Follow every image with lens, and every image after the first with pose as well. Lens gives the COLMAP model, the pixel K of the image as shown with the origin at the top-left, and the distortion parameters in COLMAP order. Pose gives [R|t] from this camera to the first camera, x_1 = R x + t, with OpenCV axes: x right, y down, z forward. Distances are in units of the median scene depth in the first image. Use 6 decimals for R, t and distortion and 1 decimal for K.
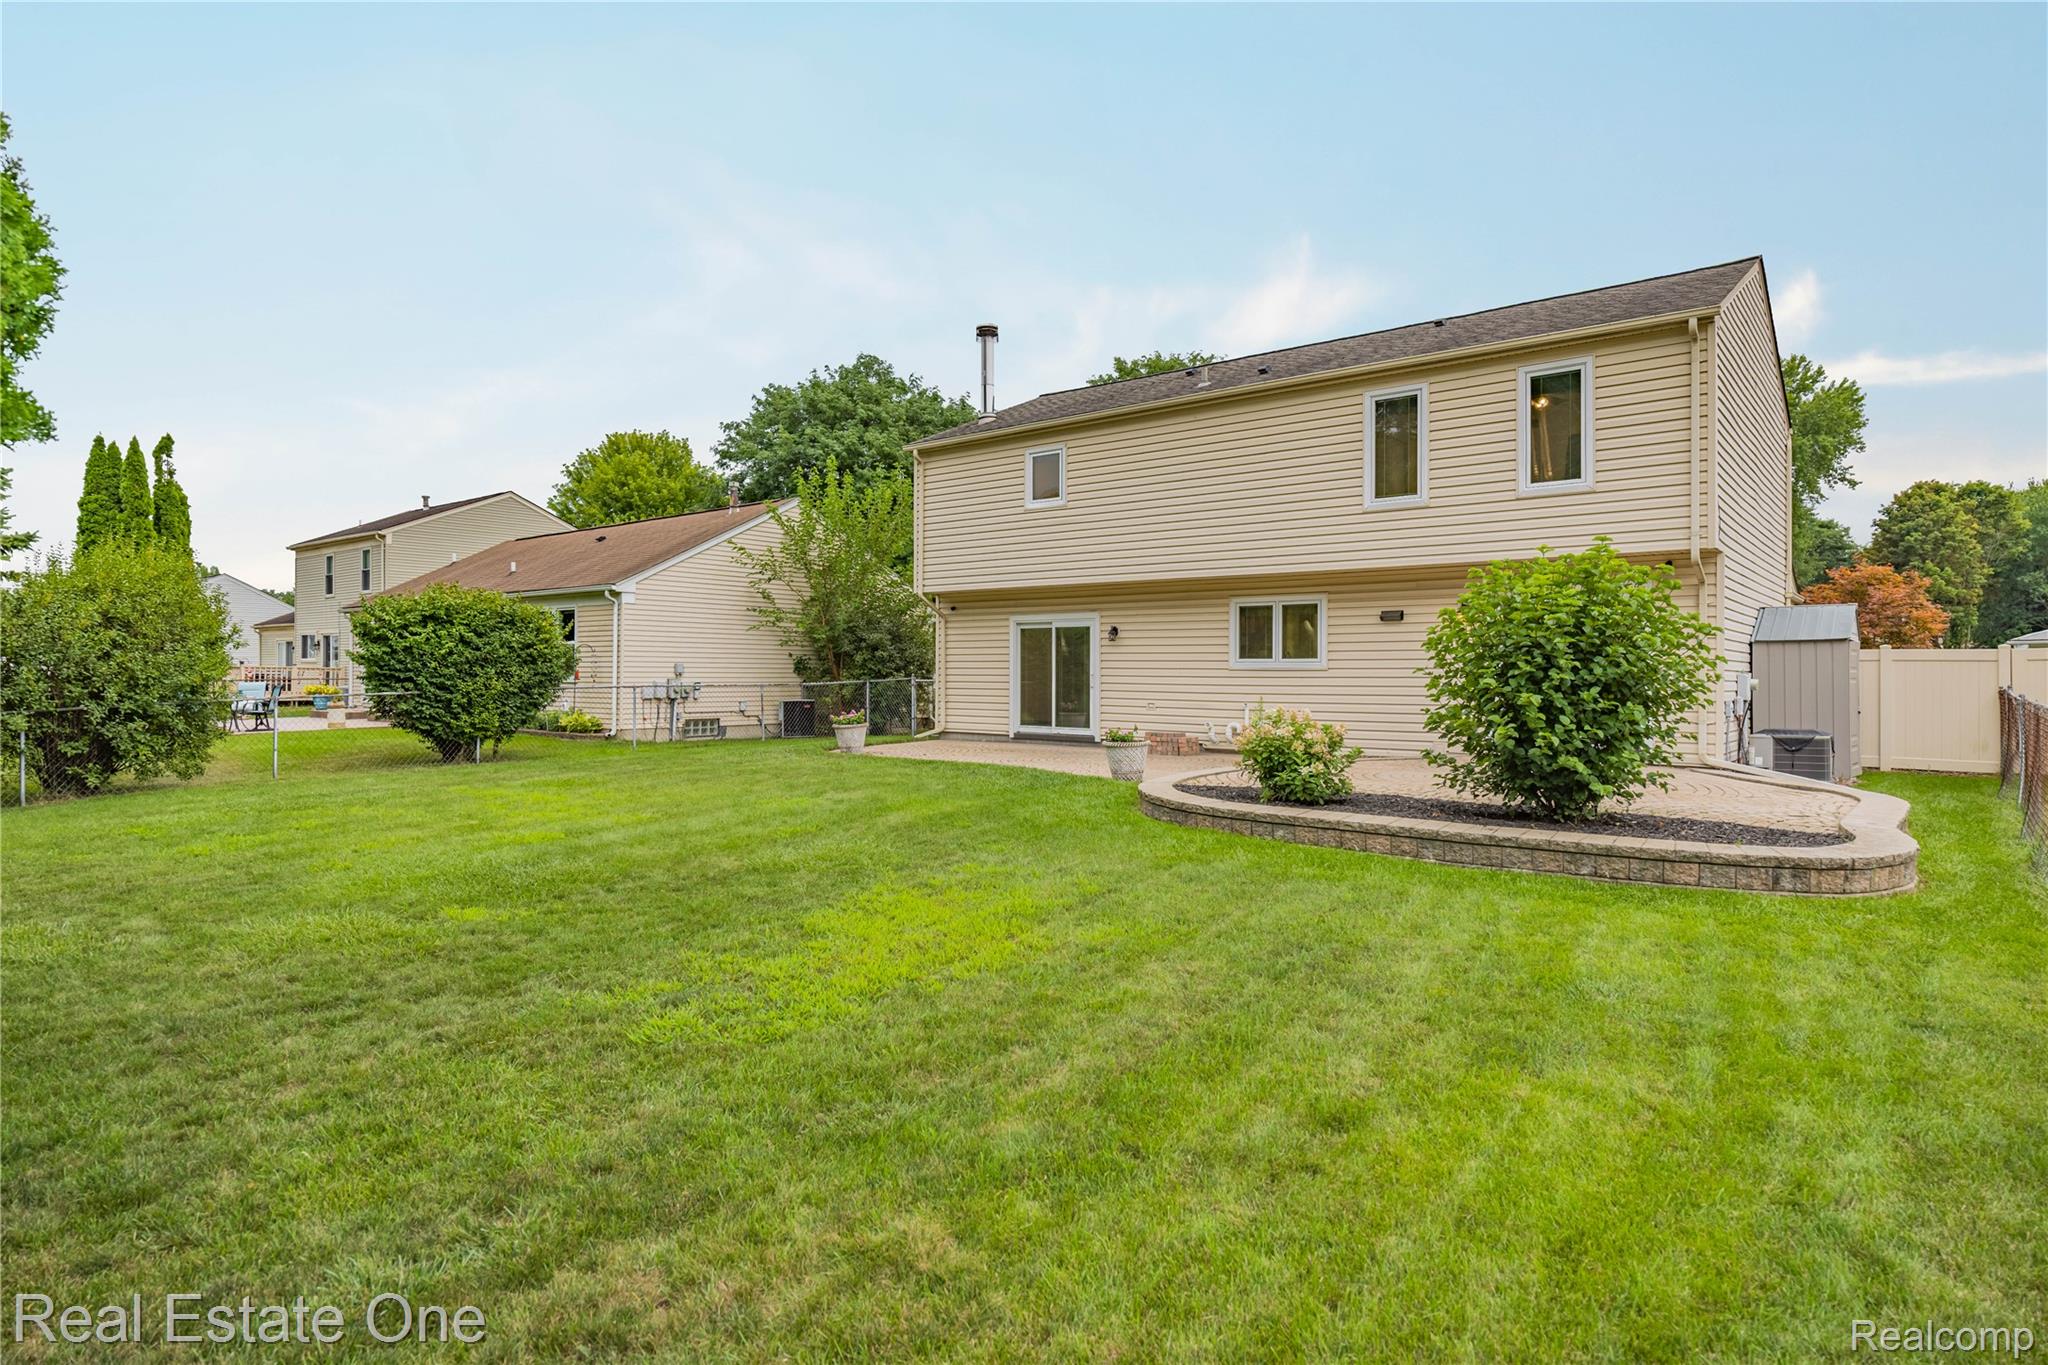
lens RADIAL K [[1126.3, 0, 1024.0], [0, 1126.3, 682.5], [0, 0, 1]] dist [0.000511, 0.000066]
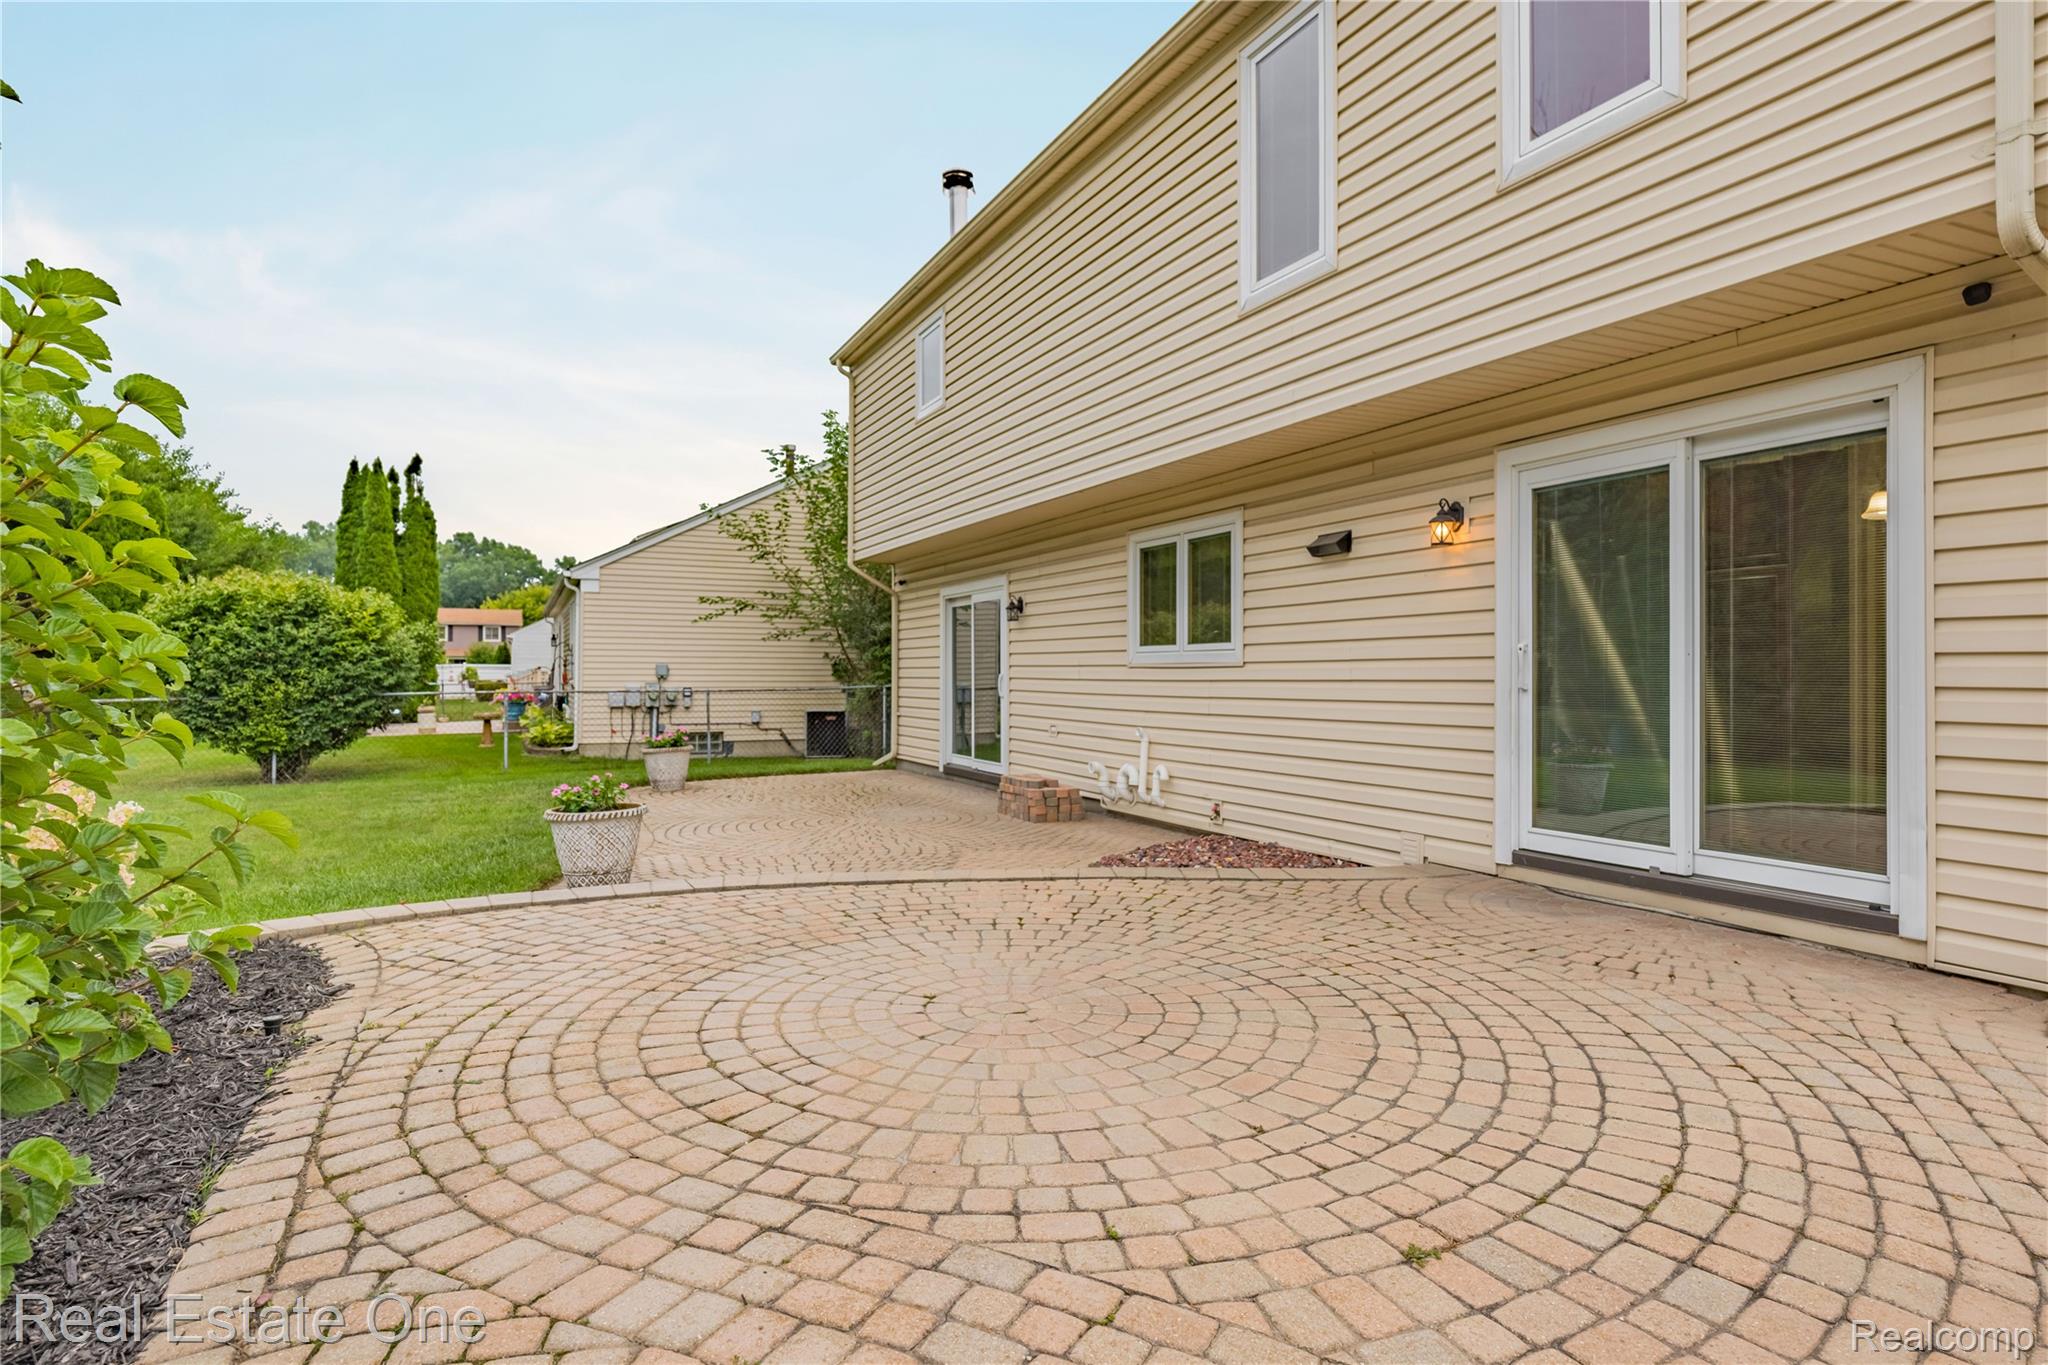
lens RADIAL K [[1126.3, 0, 1024.0], [0, 1126.3, 682.5], [0, 0, 1]] dist [0.000511, 0.000066]
pose [[0.893629, -0.000819, -0.448805, 0.343580], [0.000053, 0.999999, -0.001719, -0.002659], [0.448806, 0.001512, 0.893628, 0.444705]]
